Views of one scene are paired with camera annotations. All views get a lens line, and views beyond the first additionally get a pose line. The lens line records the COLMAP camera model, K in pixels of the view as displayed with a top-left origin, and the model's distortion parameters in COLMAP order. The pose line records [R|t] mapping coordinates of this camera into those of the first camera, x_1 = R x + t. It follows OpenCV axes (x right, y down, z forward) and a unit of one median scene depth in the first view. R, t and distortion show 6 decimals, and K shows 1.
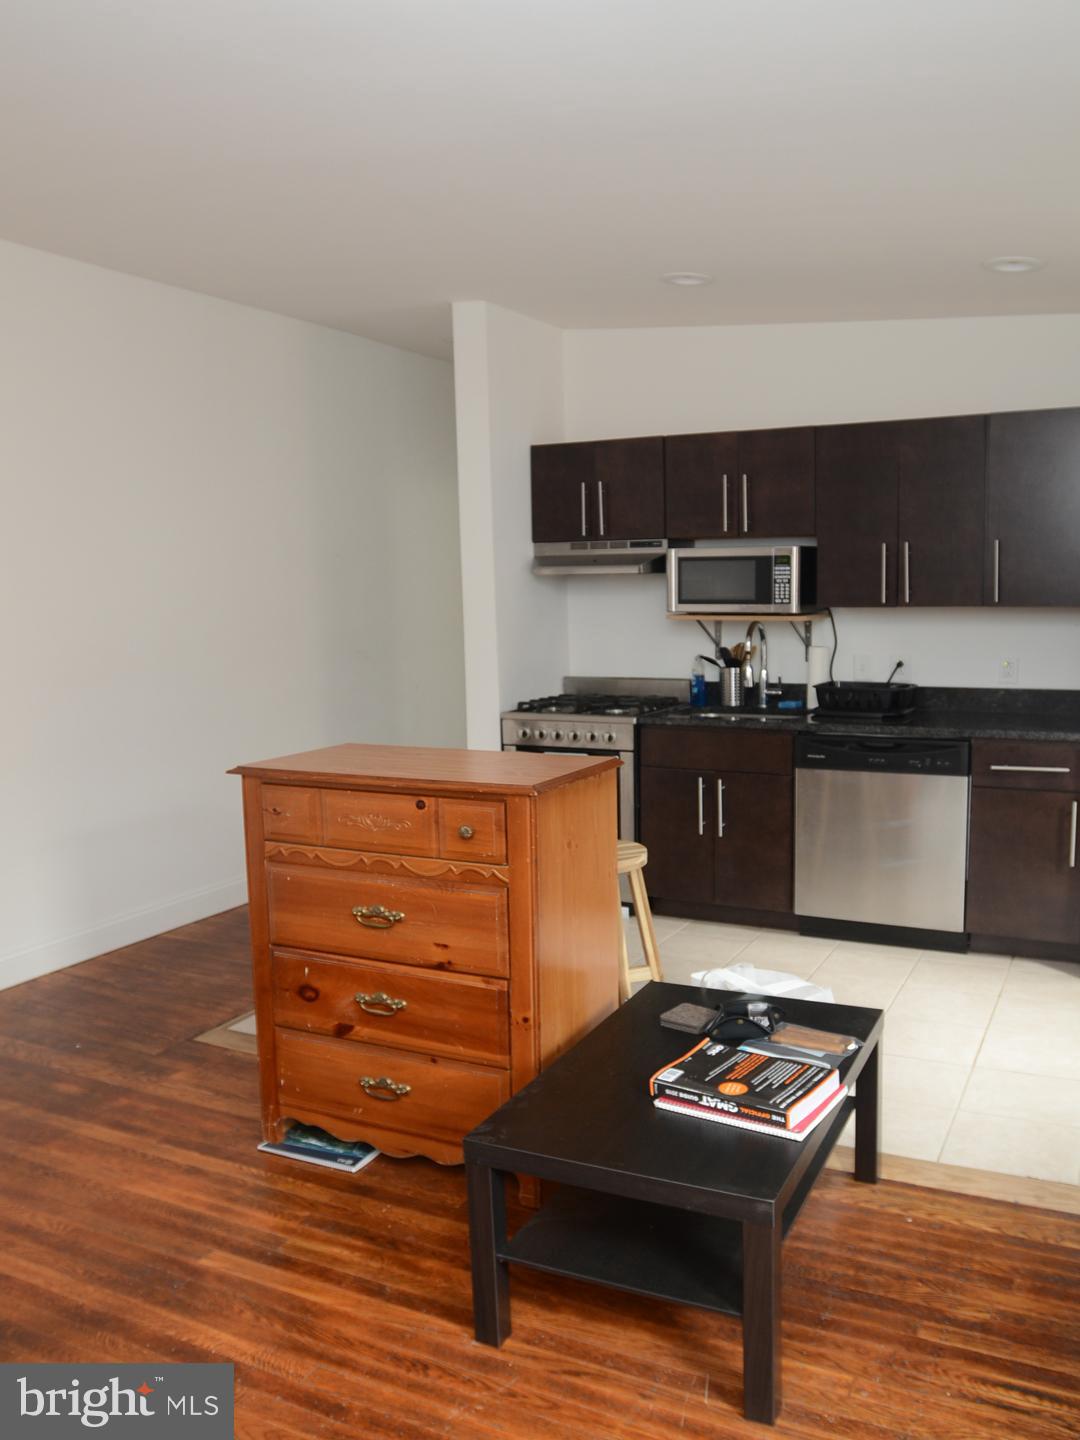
lens RADIAL K [[1206.0, 0, 539.0], [0, 1206.0, 724.8], [0, 0, 1]] dist [-0.070923, 0.002787]
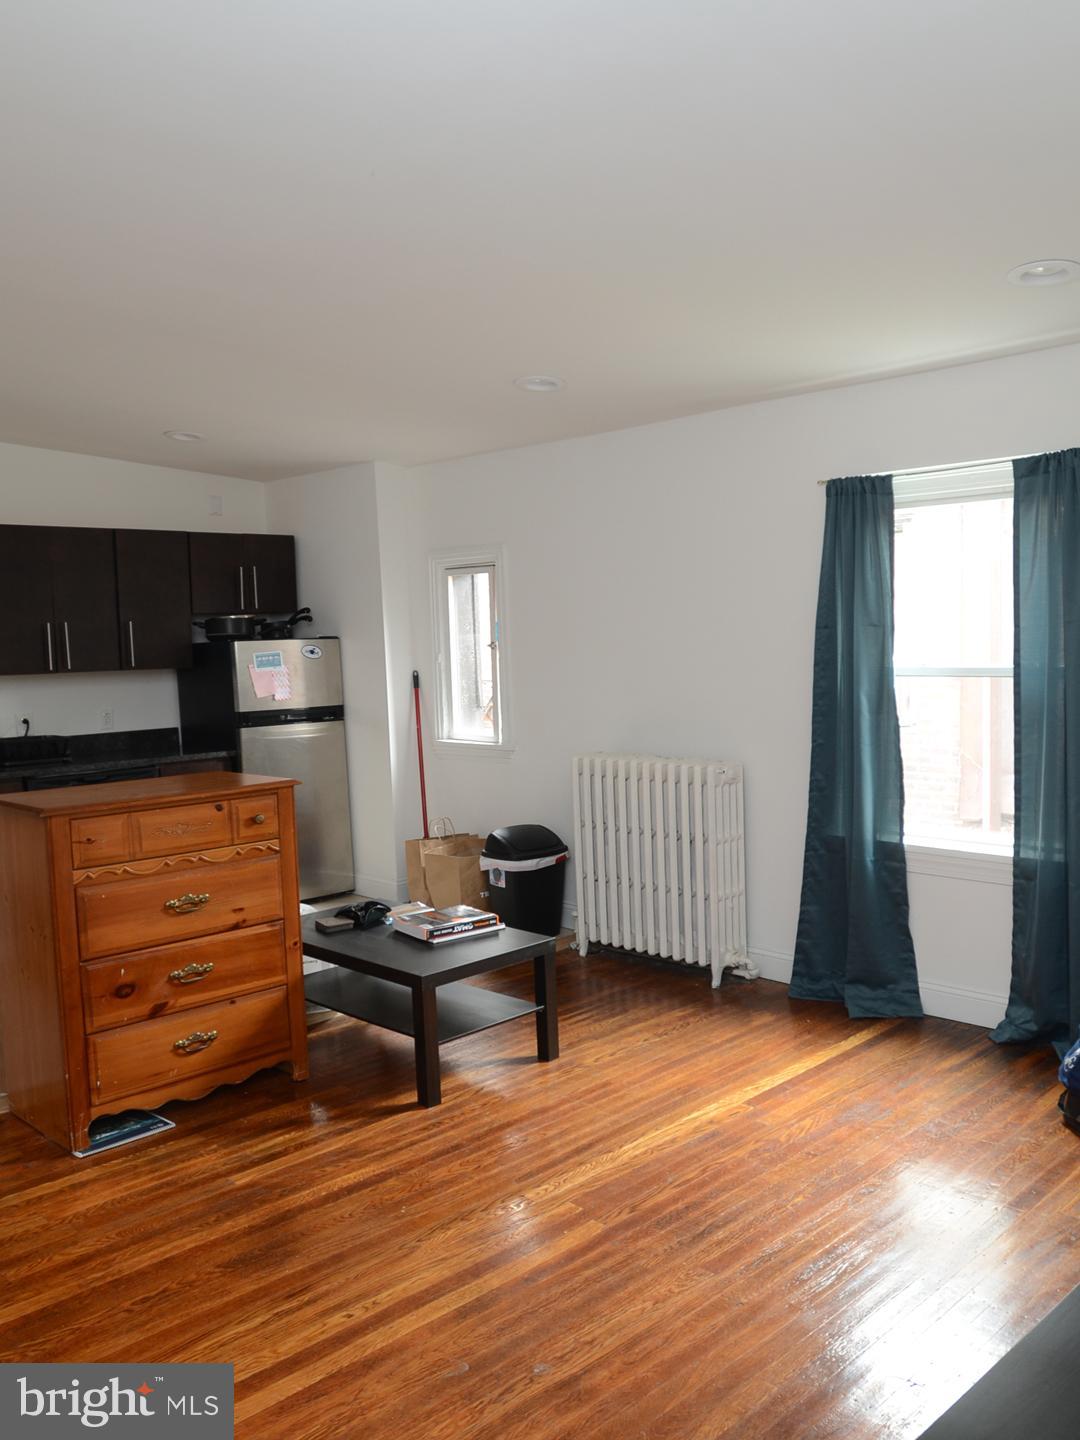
lens RADIAL K [[1205.7, 0, 540.0], [0, 1205.7, 720.0], [0, 0, 1]] dist [0.005262, -0.001544]
pose [[0.320646, -0.055976, 0.945544, -1.243376], [0.131644, 0.991198, 0.014036, -0.002112], [-0.938006, 0.119975, 0.325193, 0.215830]]
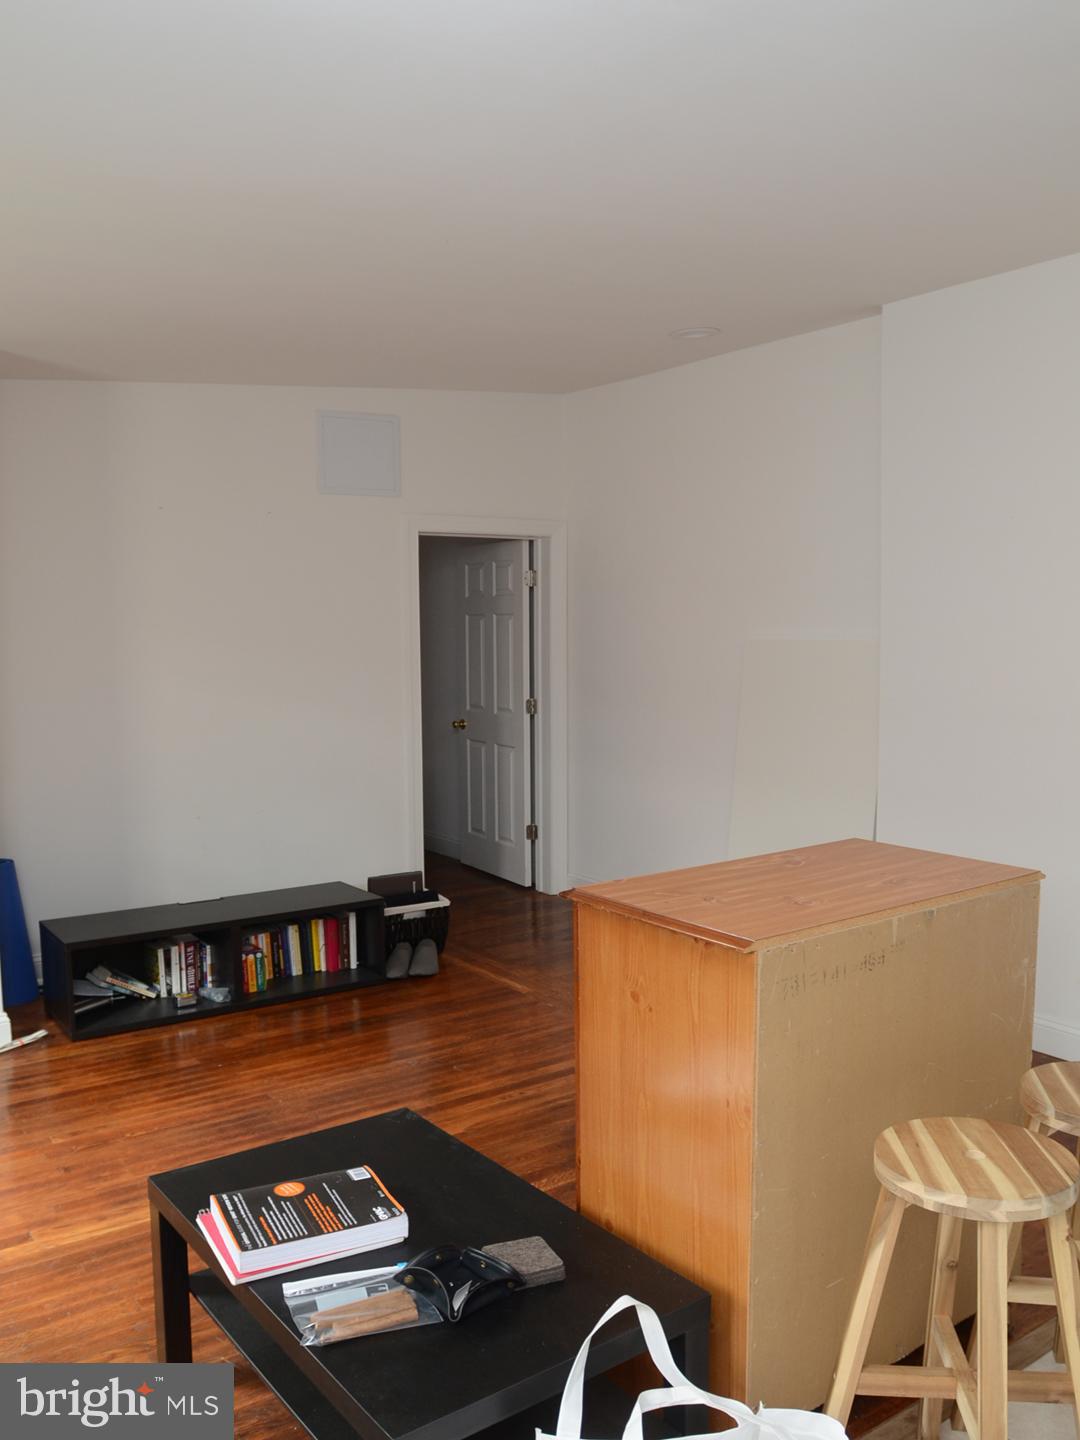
lens RADIAL K [[1206.0, 0, 539.0], [0, 1206.0, 724.8], [0, 0, 1]] dist [-0.070923, 0.002787]
pose [[-0.462467, 0.092748, -0.881772, 0.715269], [-0.090079, 0.984453, 0.150793, -0.177632], [0.882049, 0.149166, -0.446922, 1.273446]]
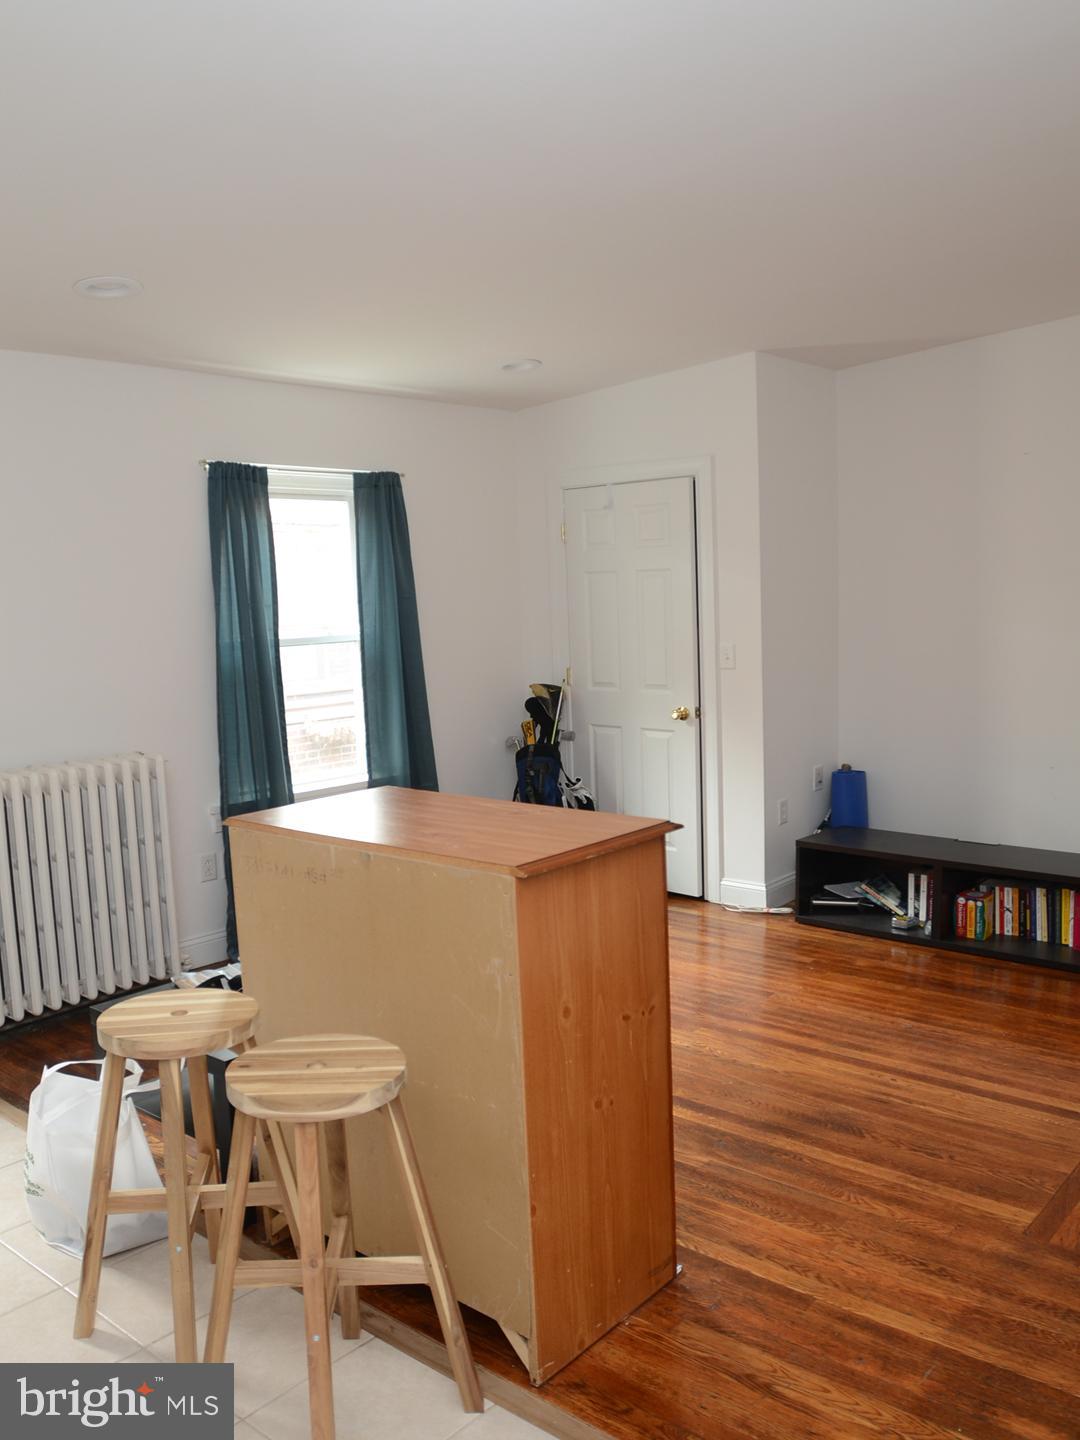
lens RADIAL K [[1205.7, 0, 540.0], [0, 1205.7, 720.0], [0, 0, 1]] dist [0.005262, -0.001544]
pose [[-0.973283, 0.015843, 0.229063, -0.374993], [0.067425, 0.973355, 0.219168, -0.235544], [-0.219487, 0.228757, -0.948417, 1.921706]]
